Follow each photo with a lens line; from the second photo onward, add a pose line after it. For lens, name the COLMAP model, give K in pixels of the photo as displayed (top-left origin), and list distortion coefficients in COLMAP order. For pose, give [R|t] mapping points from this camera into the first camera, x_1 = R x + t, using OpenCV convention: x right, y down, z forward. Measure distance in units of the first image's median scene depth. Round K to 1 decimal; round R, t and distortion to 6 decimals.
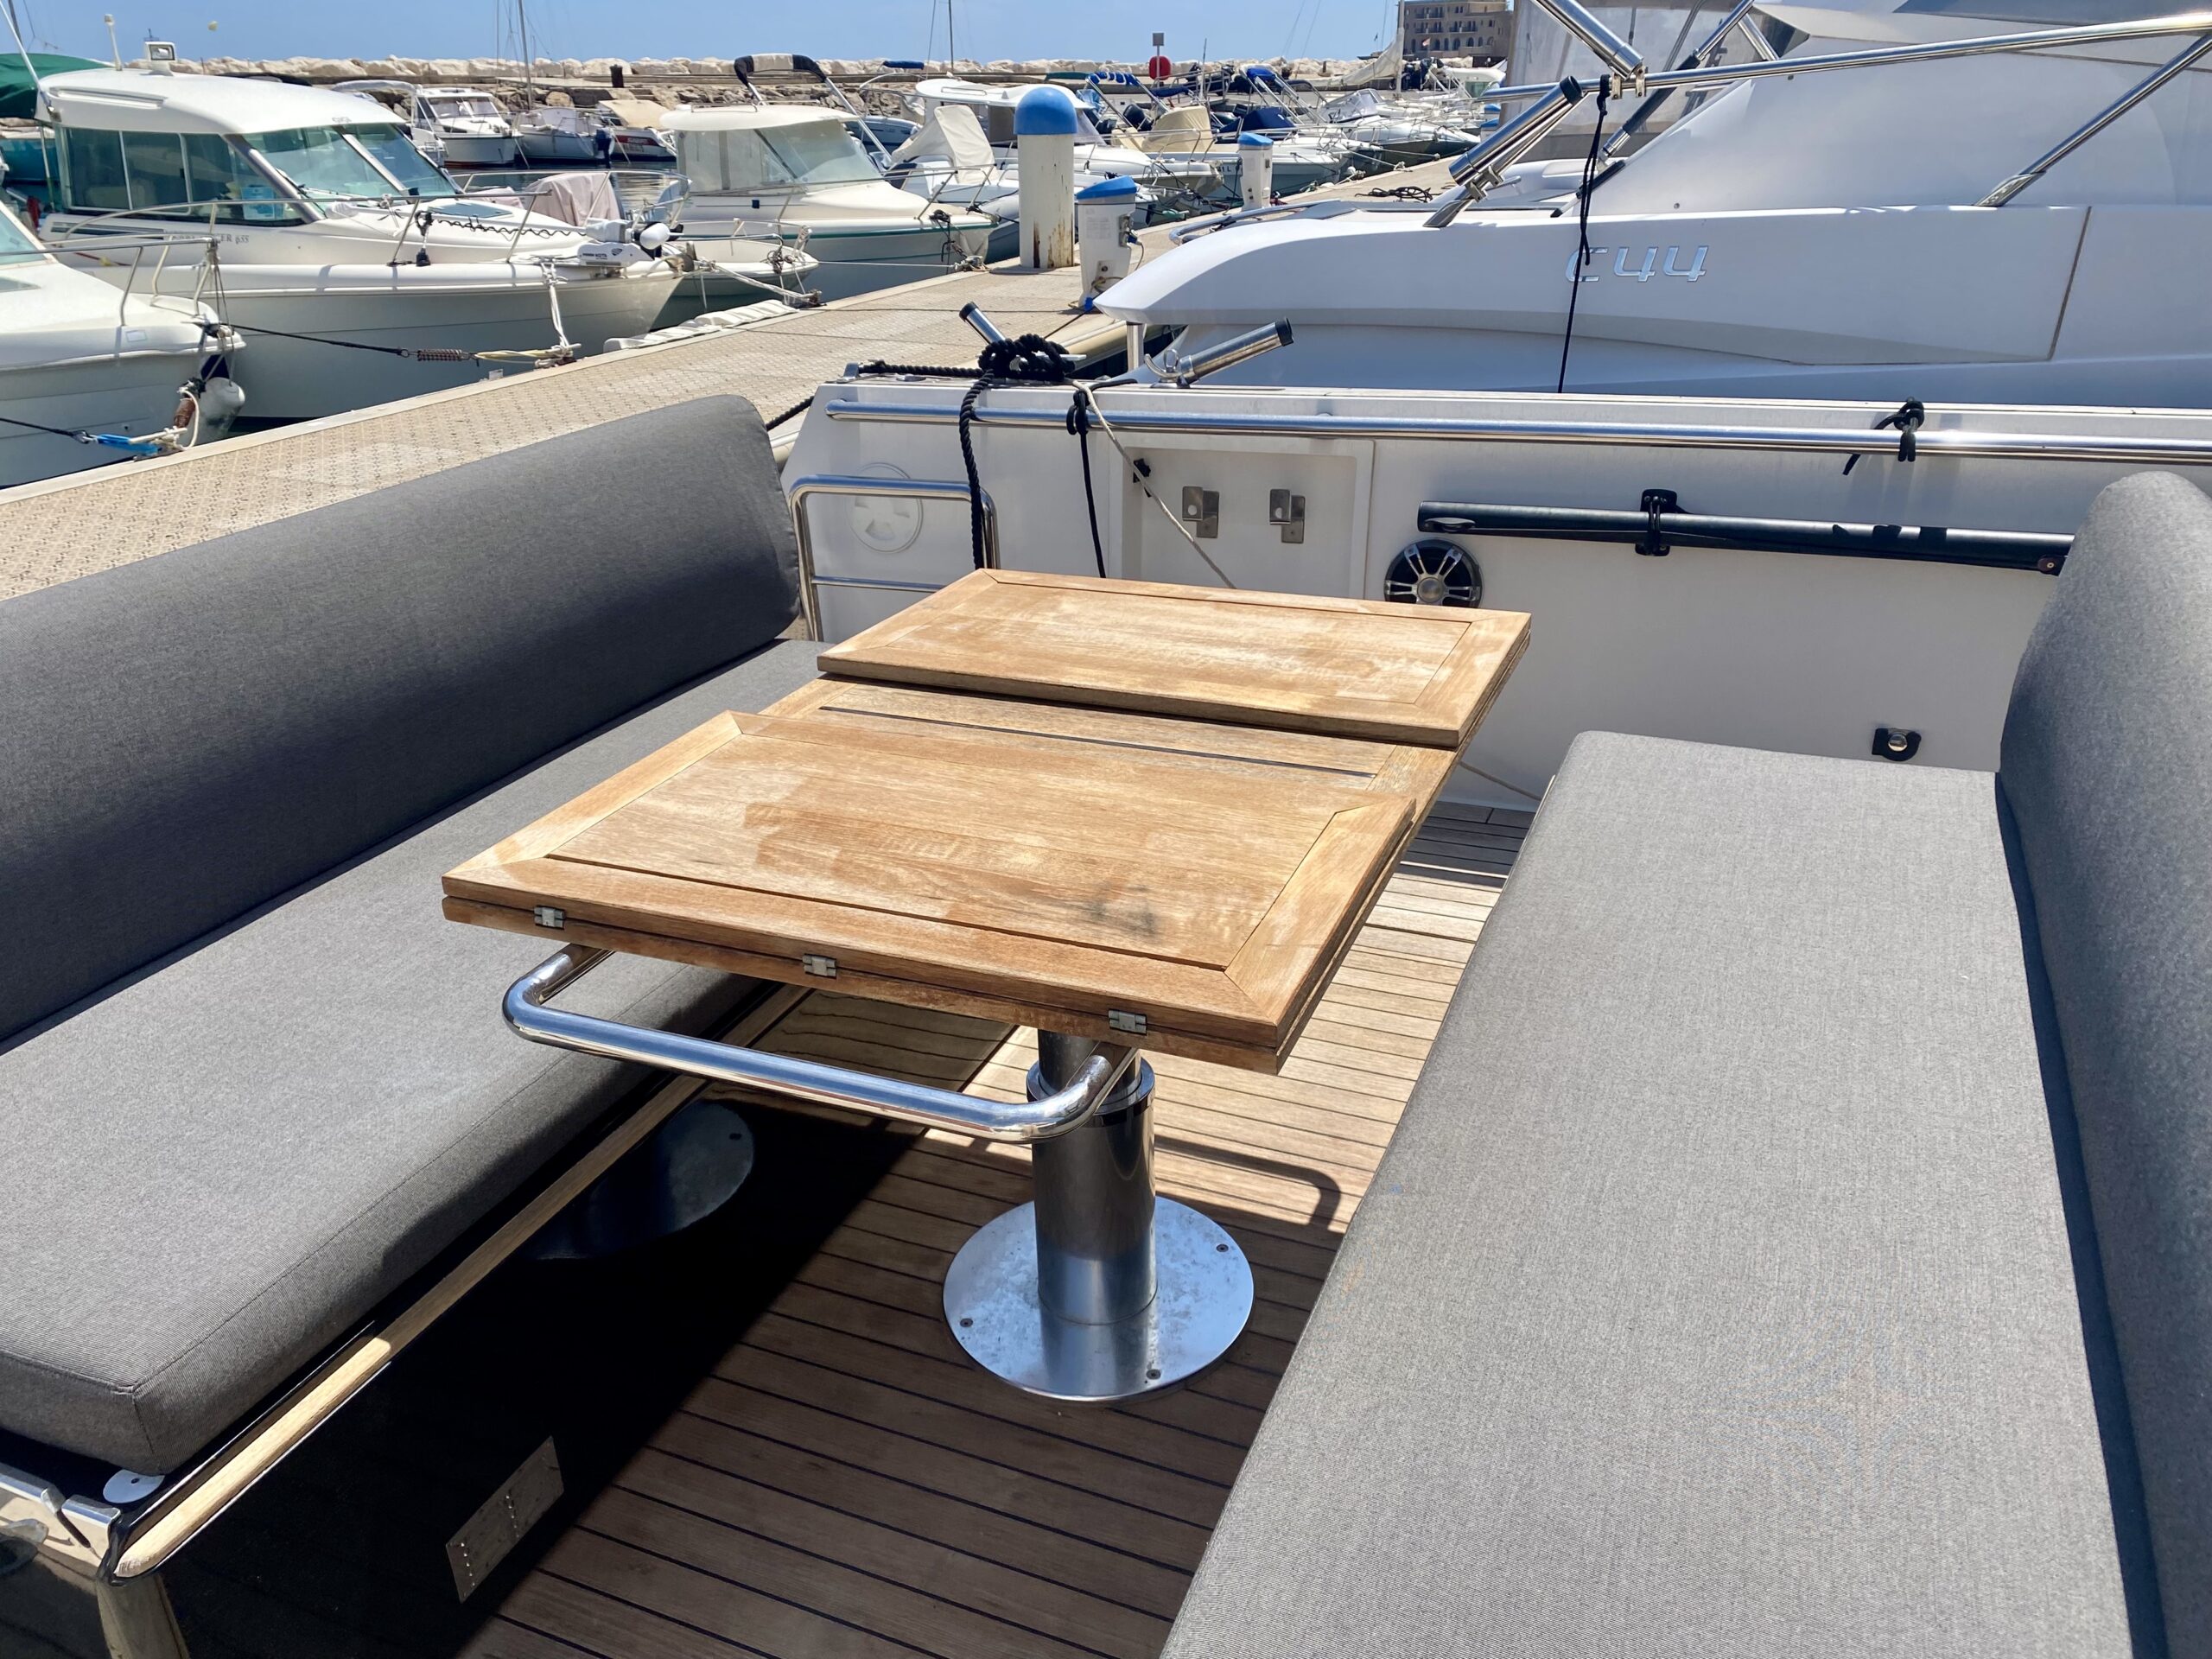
lens RADIAL K [[1704.7, 0, 1108.9], [0, 1704.7, 788.3], [0, 0, 1]] dist [0.032376, -0.030716]
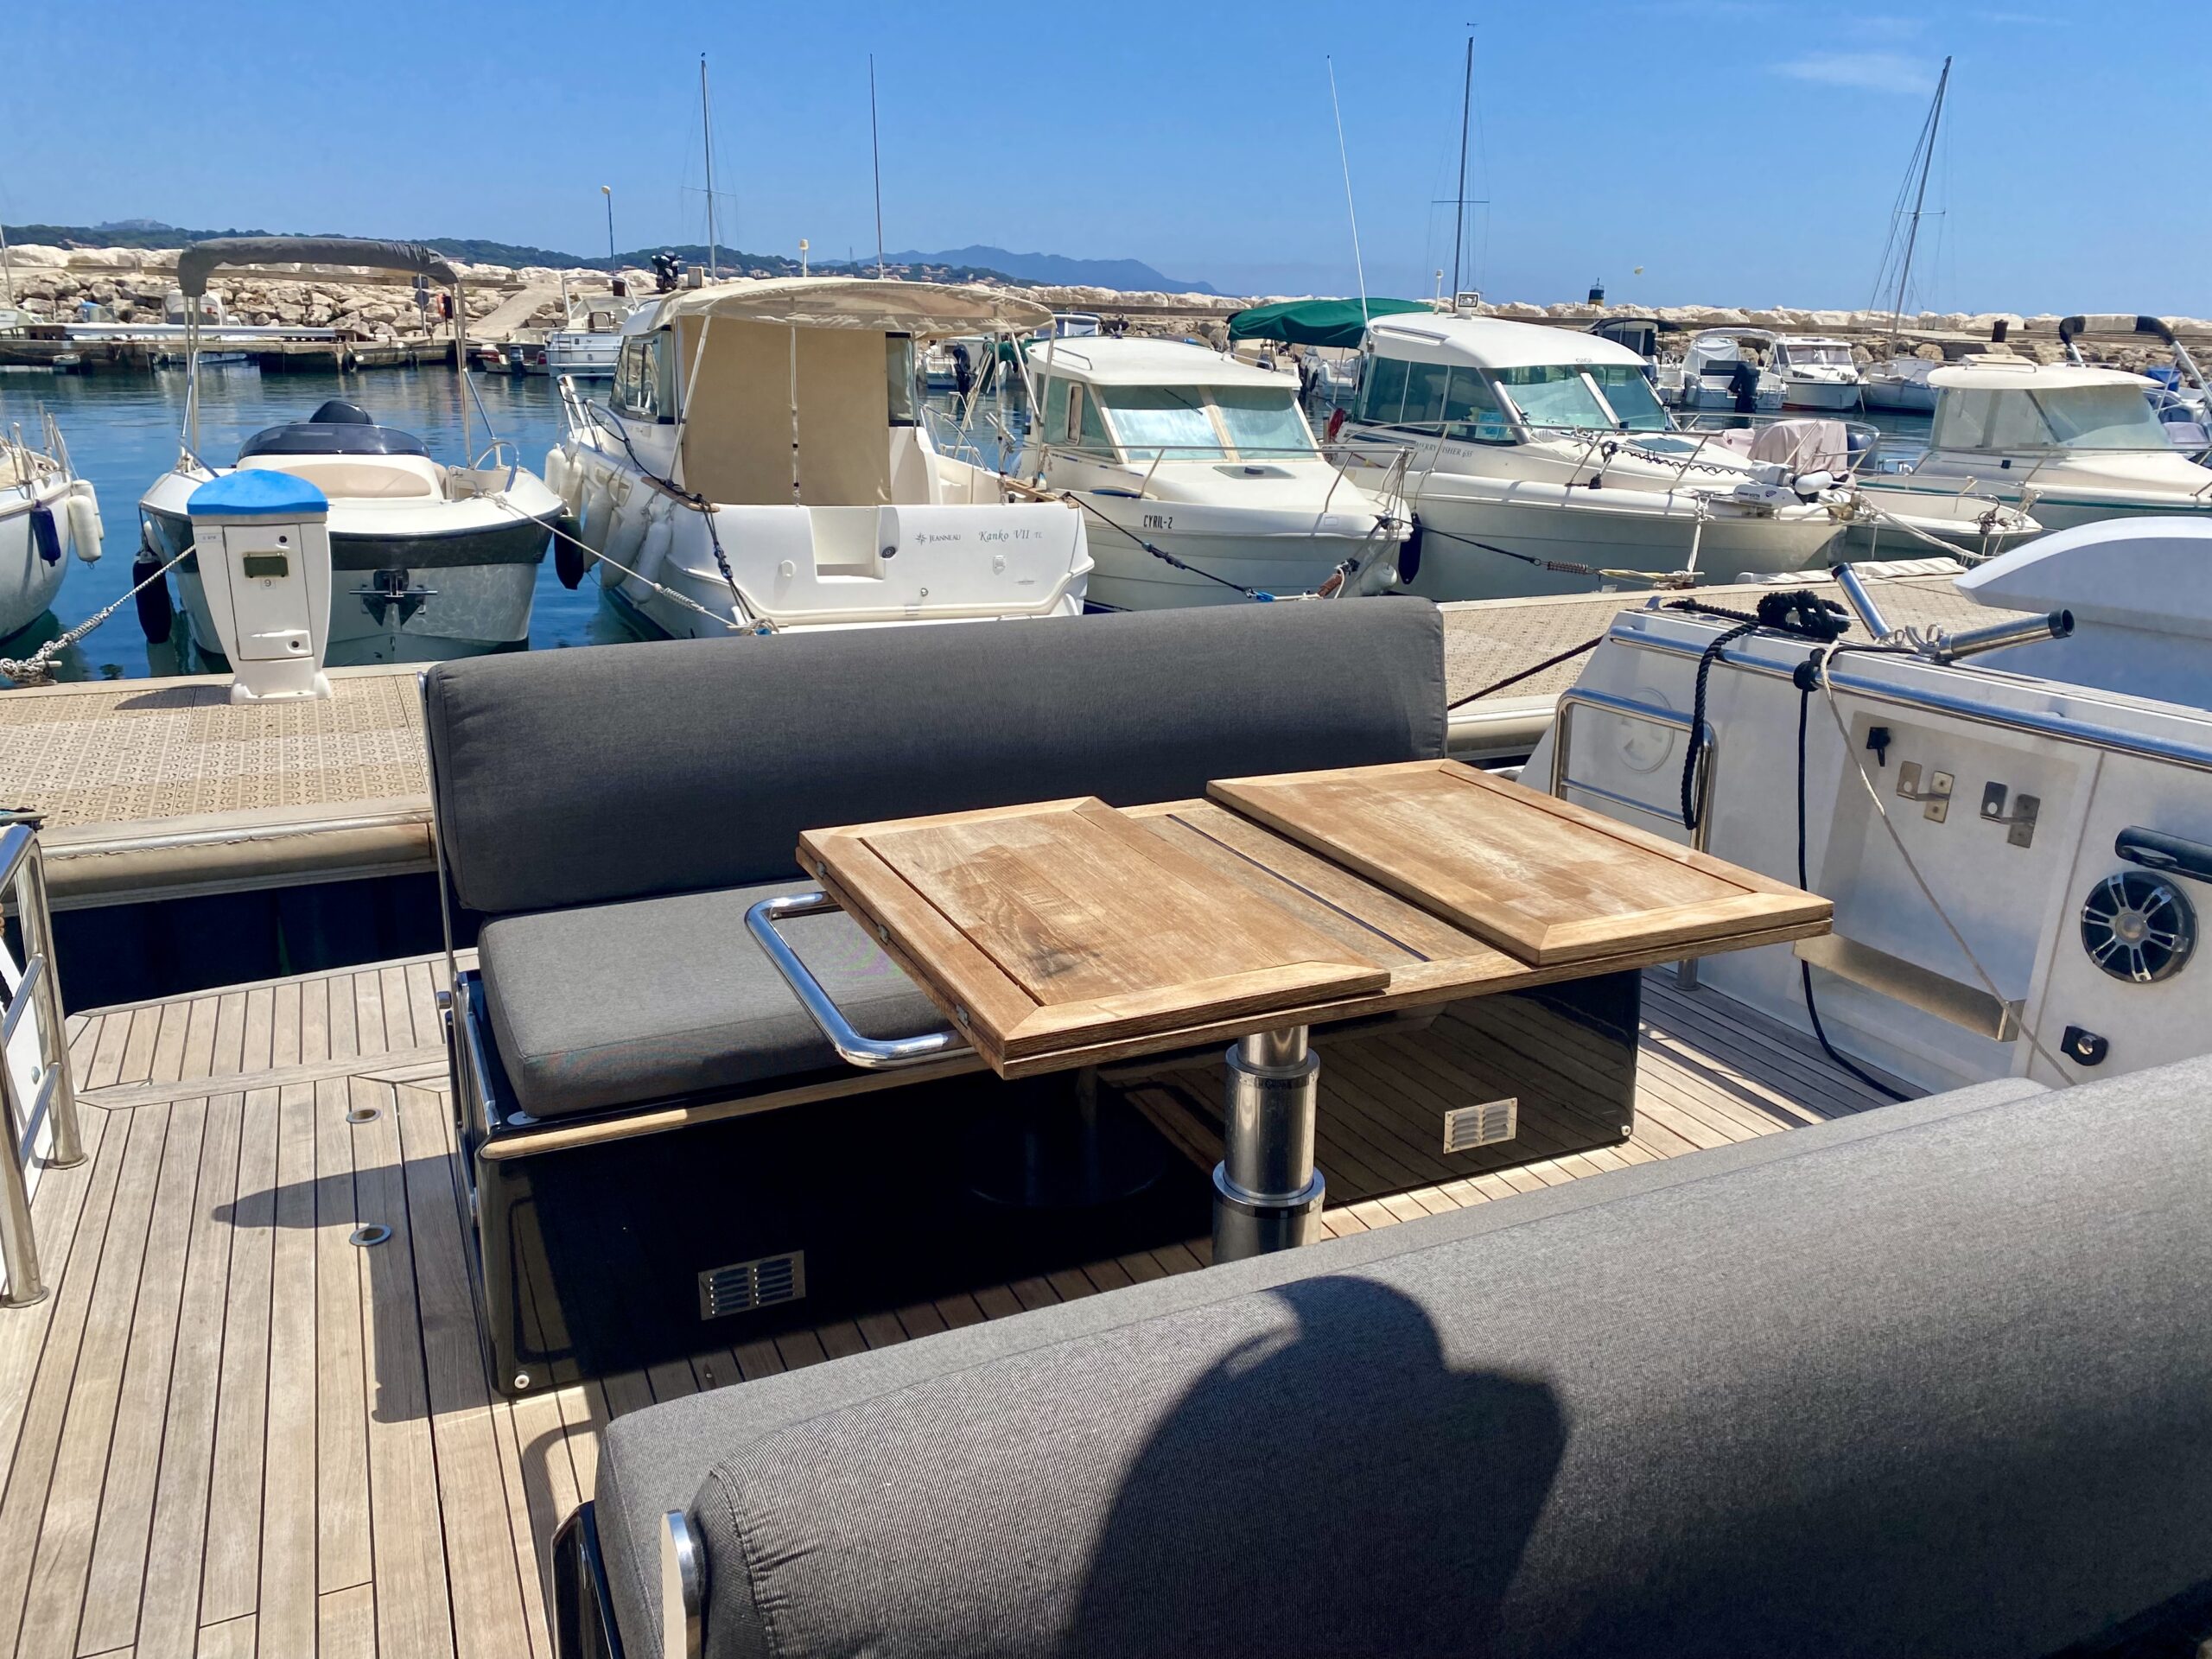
lens RADIAL K [[1704.7, 0, 1109.0], [0, 1704.7, 789.2], [0, 0, 1]] dist [0.032376, -0.030716]
pose [[0.735350, 0.209900, -0.644362, 0.120989], [-0.290508, 0.956666, -0.019898, -0.005391], [0.612262, 0.201824, 0.764462, 0.000329]]
